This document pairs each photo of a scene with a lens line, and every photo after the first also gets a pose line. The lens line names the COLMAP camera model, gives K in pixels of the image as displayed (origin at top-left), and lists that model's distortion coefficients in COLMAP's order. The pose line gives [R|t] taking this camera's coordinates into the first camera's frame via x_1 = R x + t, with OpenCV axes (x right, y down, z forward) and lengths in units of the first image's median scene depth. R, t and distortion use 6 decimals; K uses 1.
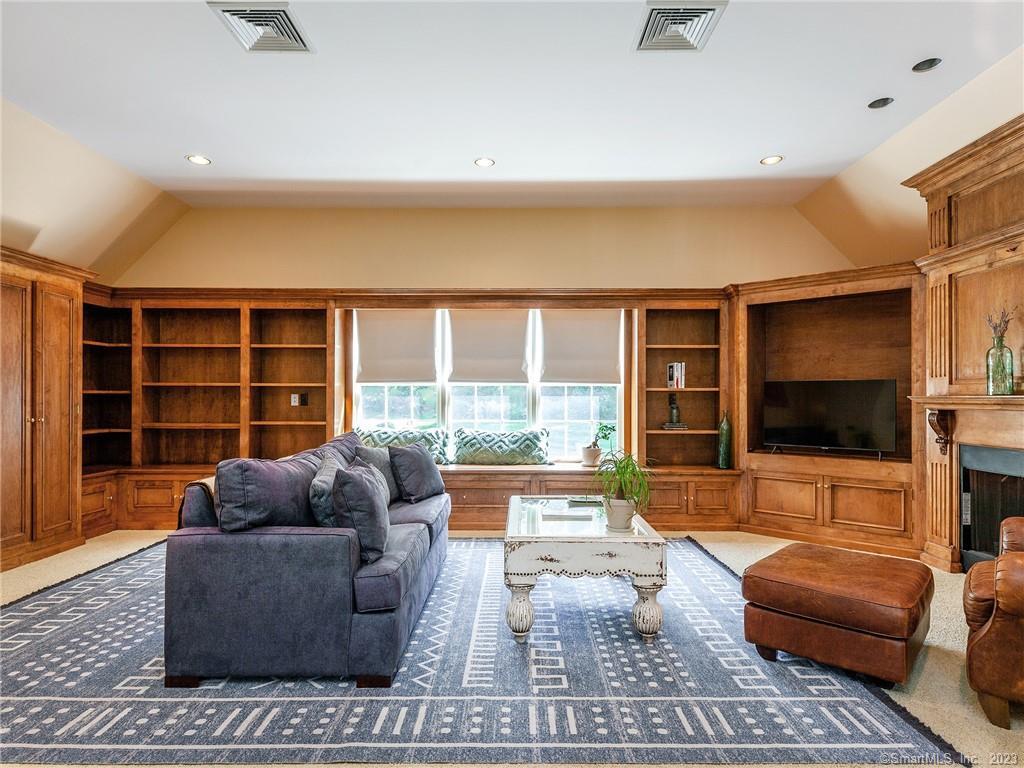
lens RADIAL K [[586.3, 0, 522.8], [0, 586.3, 390.5], [0, 0, 1]] dist [0.033701, -0.013497]
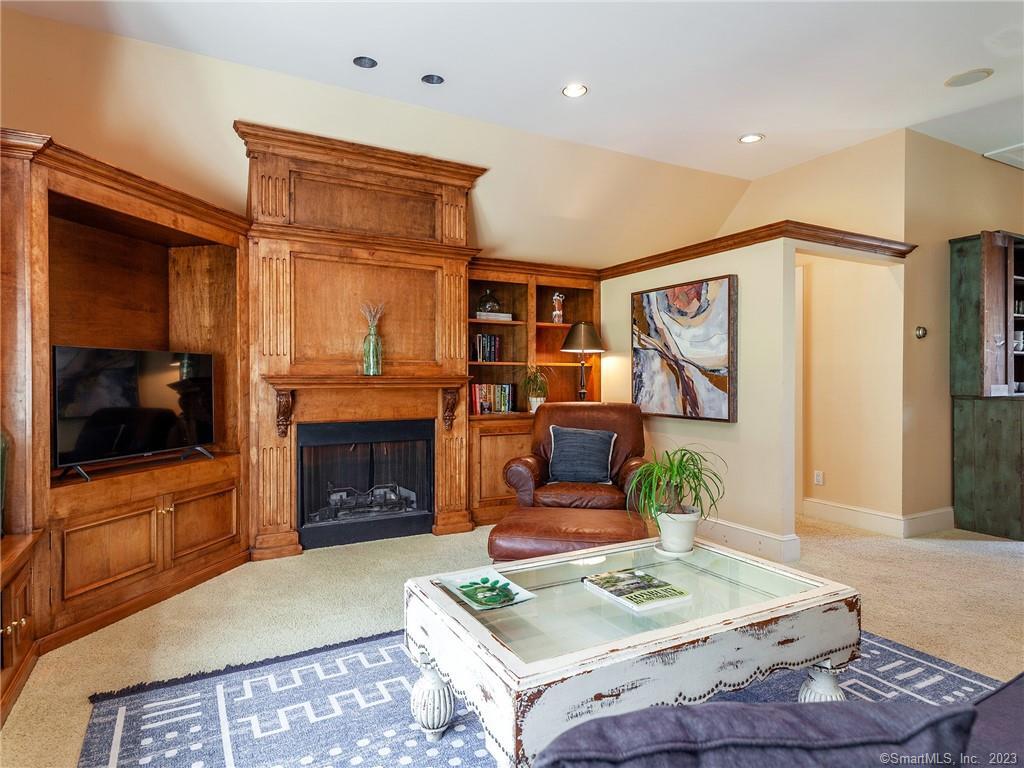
lens RADIAL K [[586.3, 0, 492.1], [0, 586.3, 386.3], [0, 0, 1]] dist [0.033701, -0.013497]
pose [[-0.452373, -0.016520, 0.891676, -0.304417], [-0.013995, 0.999837, 0.011424, 0.011372], [-0.891719, -0.007311, -0.452530, 1.156101]]
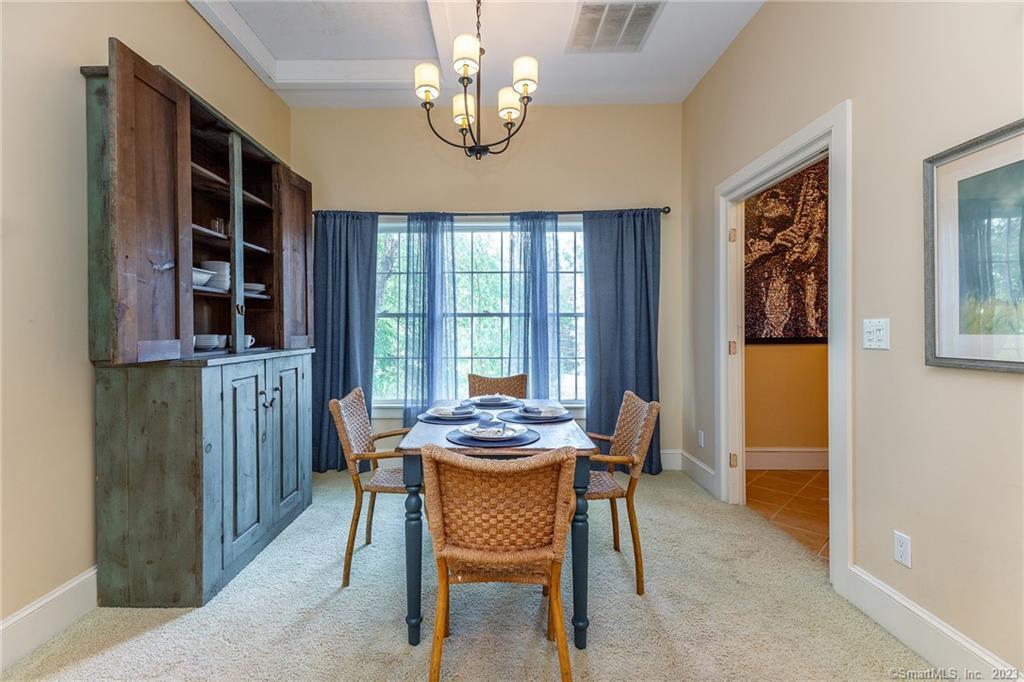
lens RADIAL K [[470.0, 0, 481.9], [0, 470.0, 334.8], [0, 0, 1]] dist [0.032066, 0.000033]
pose [[-0.999618, -0.003275, 0.027448, -0.100523], [-0.003401, 0.999984, -0.004539, 0.004204], [-0.027433, -0.004630, -0.999613, 0.337561]]
